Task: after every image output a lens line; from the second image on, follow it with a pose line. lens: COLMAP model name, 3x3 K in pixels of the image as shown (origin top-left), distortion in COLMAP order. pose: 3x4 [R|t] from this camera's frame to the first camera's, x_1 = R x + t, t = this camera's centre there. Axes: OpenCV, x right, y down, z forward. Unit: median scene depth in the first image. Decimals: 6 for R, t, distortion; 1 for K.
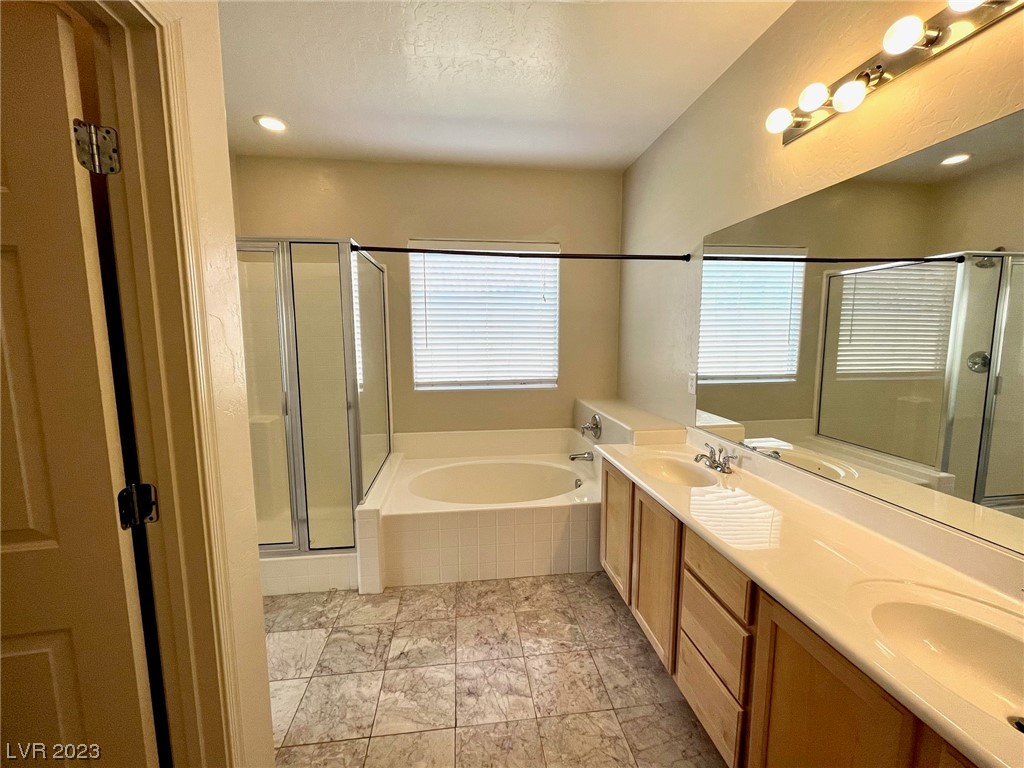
lens RADIAL K [[412.6, 0, 511.3], [0, 412.6, 382.3], [0, 0, 1]] dist [-0.002275, 0.000210]
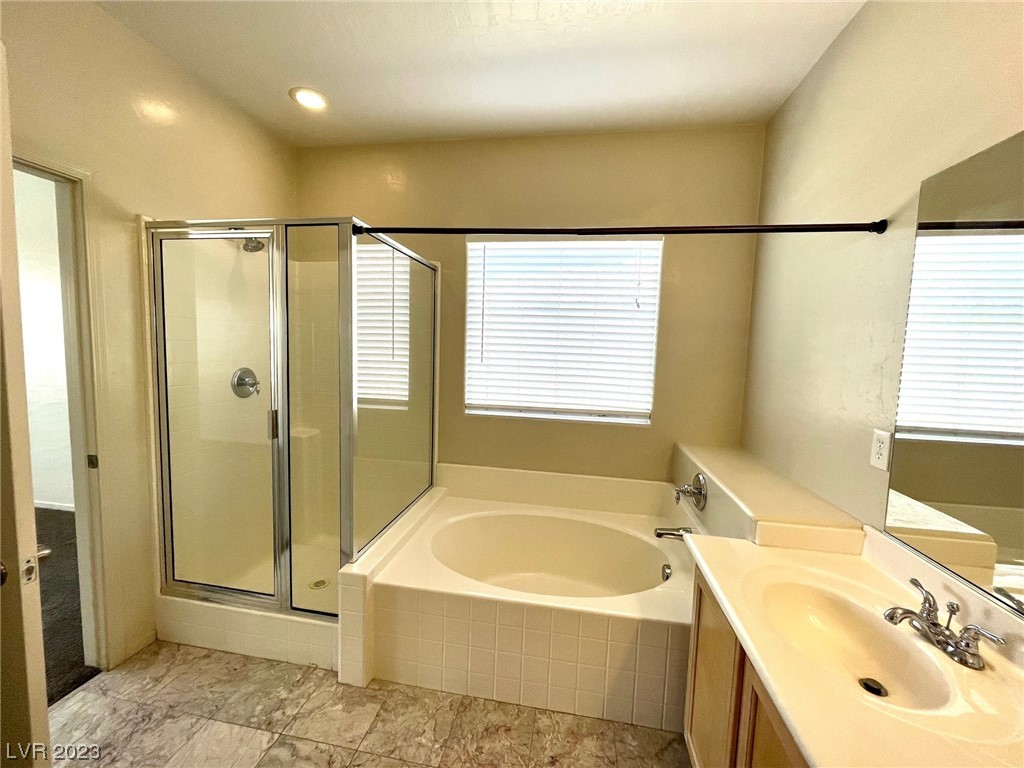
lens RADIAL K [[412.6, 0, 511.5], [0, 412.6, 382.7], [0, 0, 1]] dist [-0.002275, 0.000210]
pose [[0.955893, 0.059805, -0.287564, 0.115981], [-0.069072, 0.997365, -0.022181, -0.039676], [0.285479, 0.041065, 0.957505, 0.320283]]
